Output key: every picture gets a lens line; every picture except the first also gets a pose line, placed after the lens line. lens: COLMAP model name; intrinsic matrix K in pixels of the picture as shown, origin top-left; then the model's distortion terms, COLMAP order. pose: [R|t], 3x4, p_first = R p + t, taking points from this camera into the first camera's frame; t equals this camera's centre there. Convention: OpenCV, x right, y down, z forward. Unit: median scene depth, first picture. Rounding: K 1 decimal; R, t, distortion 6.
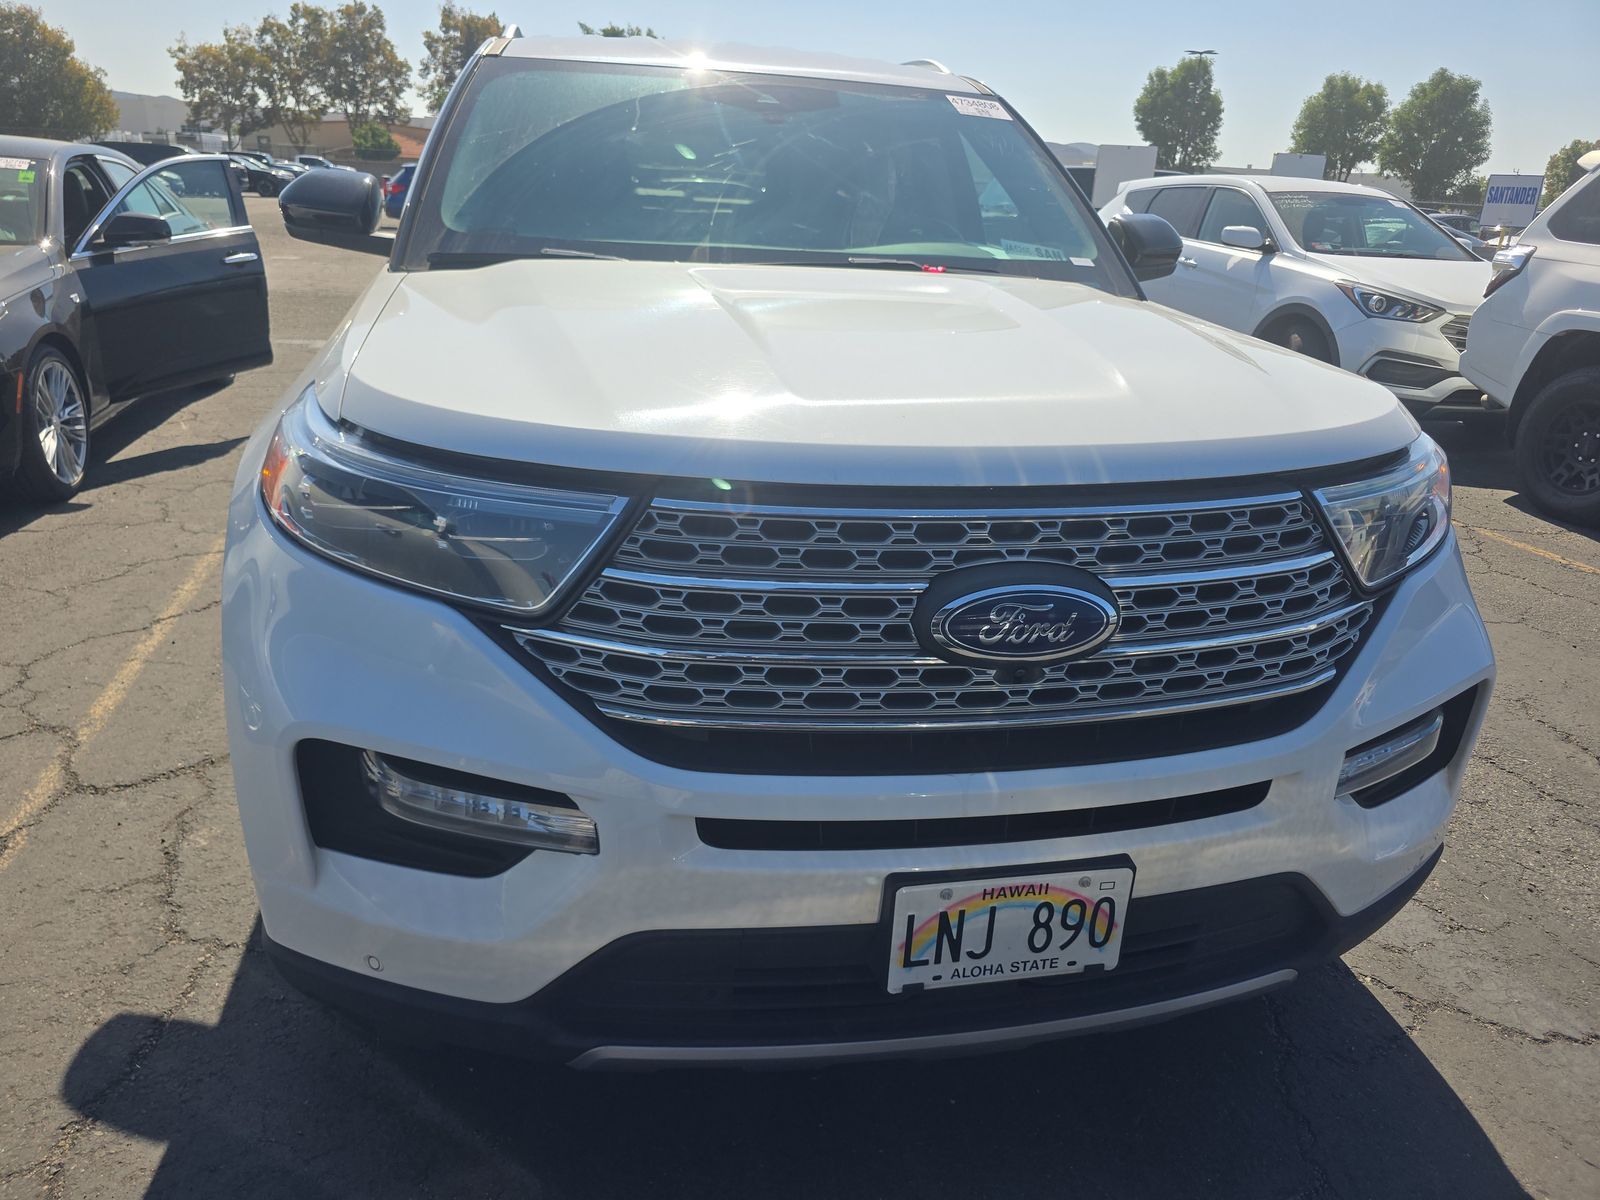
lens RADIAL K [[1073.6, 0, 807.4], [0, 1073.6, 604.9], [0, 0, 1]] dist [0.032230, -0.025756]
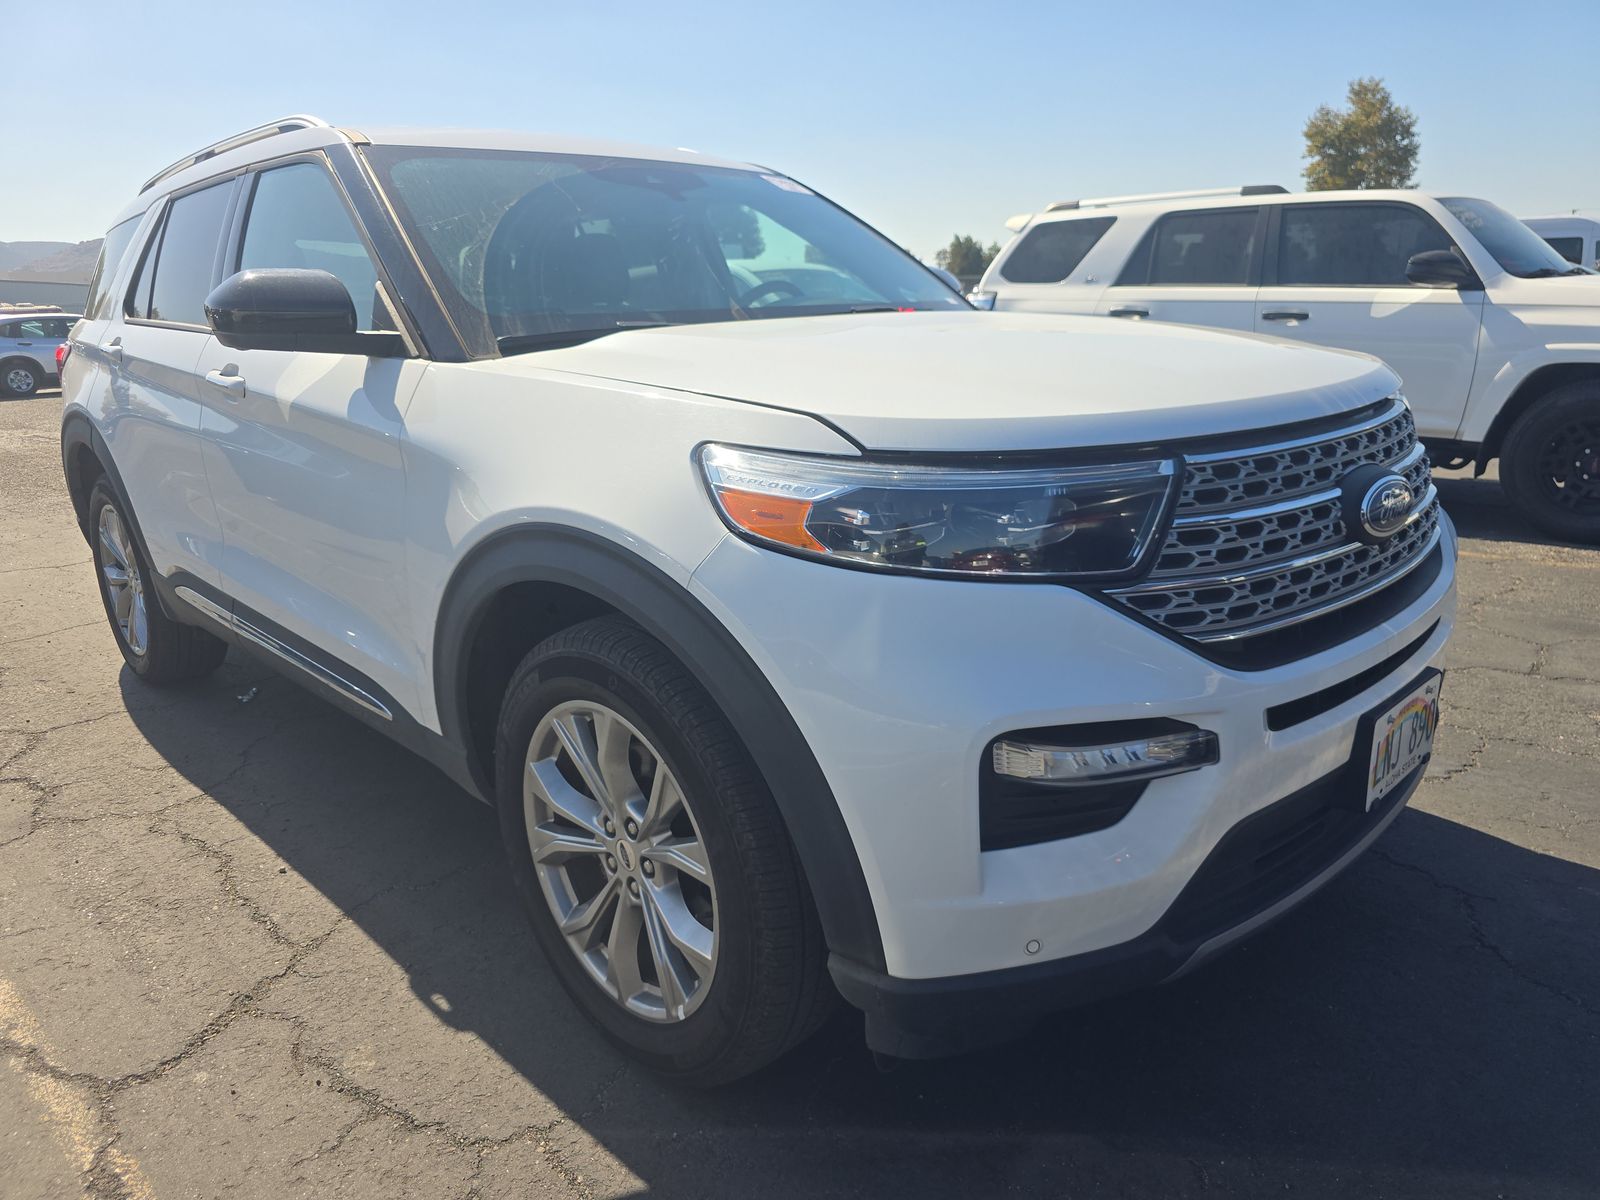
lens RADIAL K [[1073.6, 0, 807.4], [0, 1073.6, 604.9], [0, 0, 1]] dist [0.032230, -0.025756]
pose [[0.849047, -0.219971, 0.480346, -1.056557], [0.259875, 0.965489, -0.017210, -0.027565], [-0.459983, 0.139442, 0.876910, 0.147085]]
